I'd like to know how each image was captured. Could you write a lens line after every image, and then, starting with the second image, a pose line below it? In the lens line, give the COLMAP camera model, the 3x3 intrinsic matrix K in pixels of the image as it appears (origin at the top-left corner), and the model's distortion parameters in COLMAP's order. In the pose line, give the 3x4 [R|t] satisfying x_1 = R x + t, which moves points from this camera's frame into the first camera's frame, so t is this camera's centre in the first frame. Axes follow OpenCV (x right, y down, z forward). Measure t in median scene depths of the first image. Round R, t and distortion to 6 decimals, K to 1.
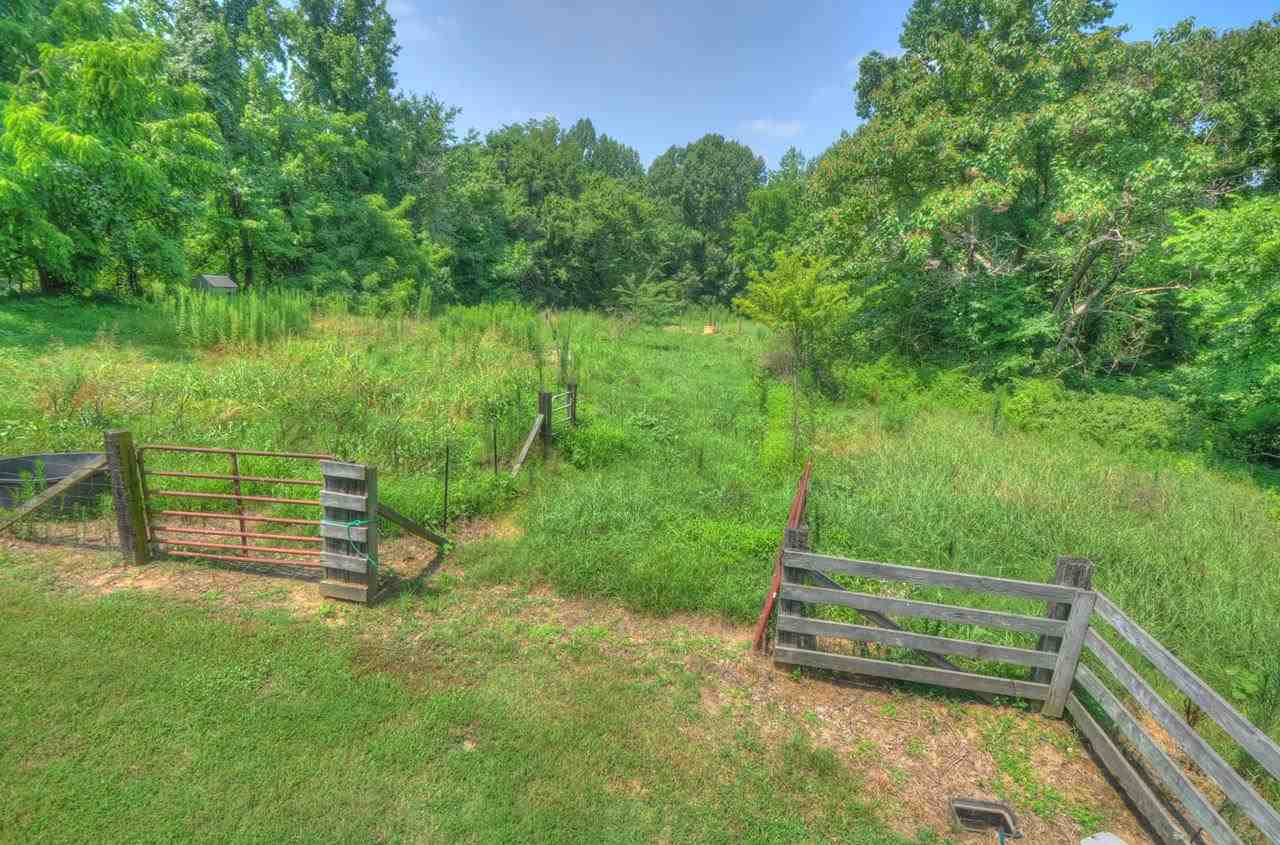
lens RADIAL K [[593.1, 0, 644.0], [0, 593.1, 433.5], [0, 0, 1]] dist [-0.001750, -0.000696]
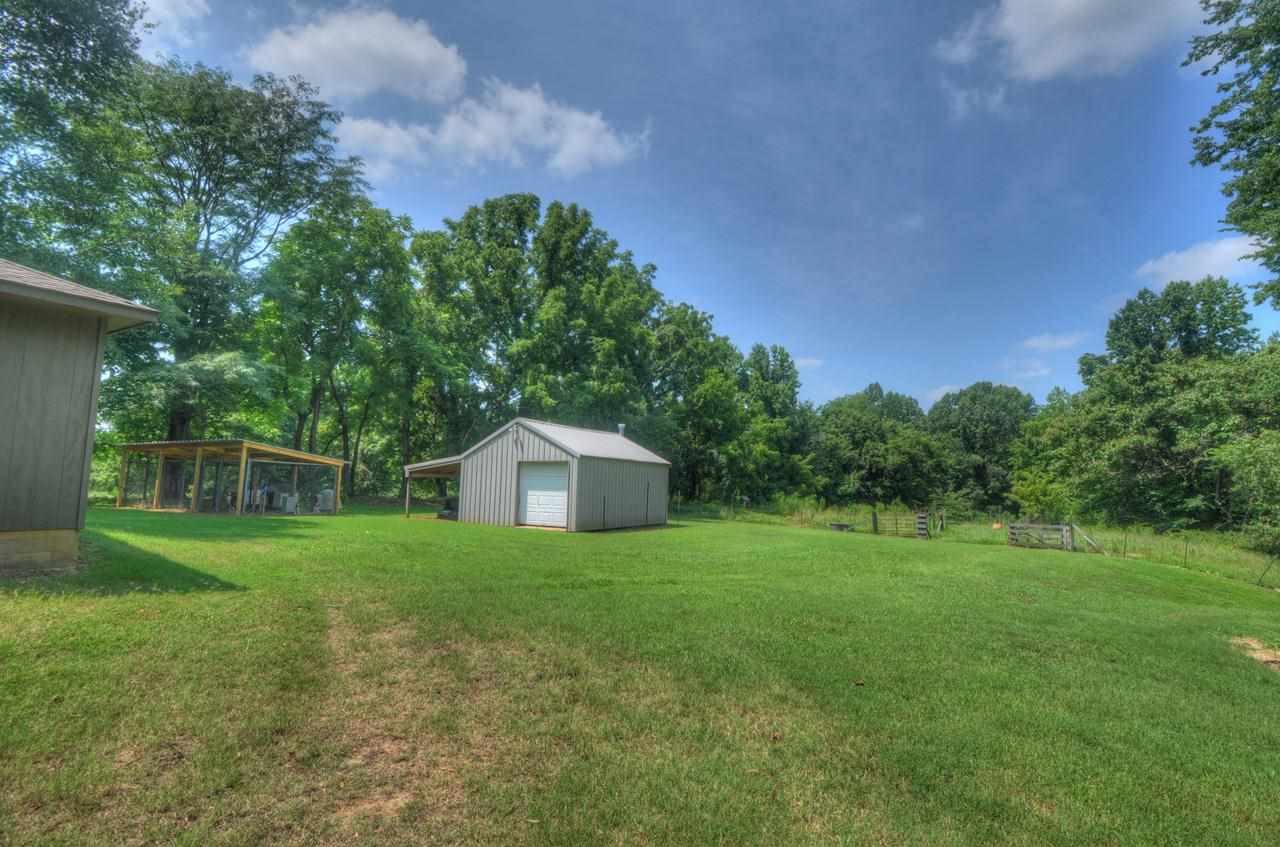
lens RADIAL K [[593.1, 0, 644.0], [0, 593.1, 434.5], [0, 0, 1]] dist [-0.001750, -0.000696]
pose [[0.910099, -0.078531, -0.406883, -0.055864], [-0.074687, 0.934715, -0.347462, 0.155985], [0.407606, 0.346613, 0.844818, -0.534517]]
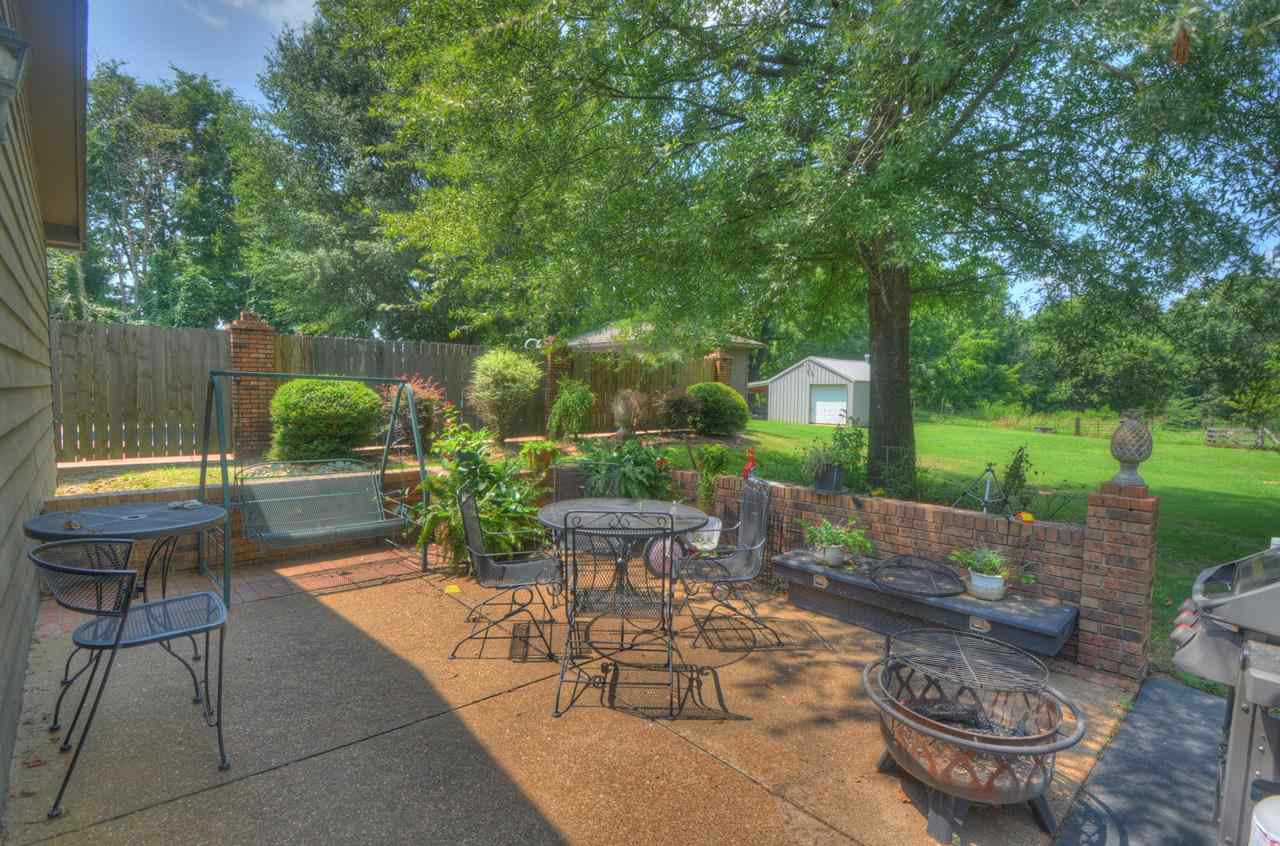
lens RADIAL K [[557.6, 0, 640.0], [0, 557.6, 423.0], [0, 0, 1]] dist [0.000262, -0.010155]
pose [[0.733853, -0.013387, -0.679177, -0.029031], [-0.146955, 0.973002, -0.177964, 0.202481], [0.663223, 0.230408, 0.712073, -0.715443]]
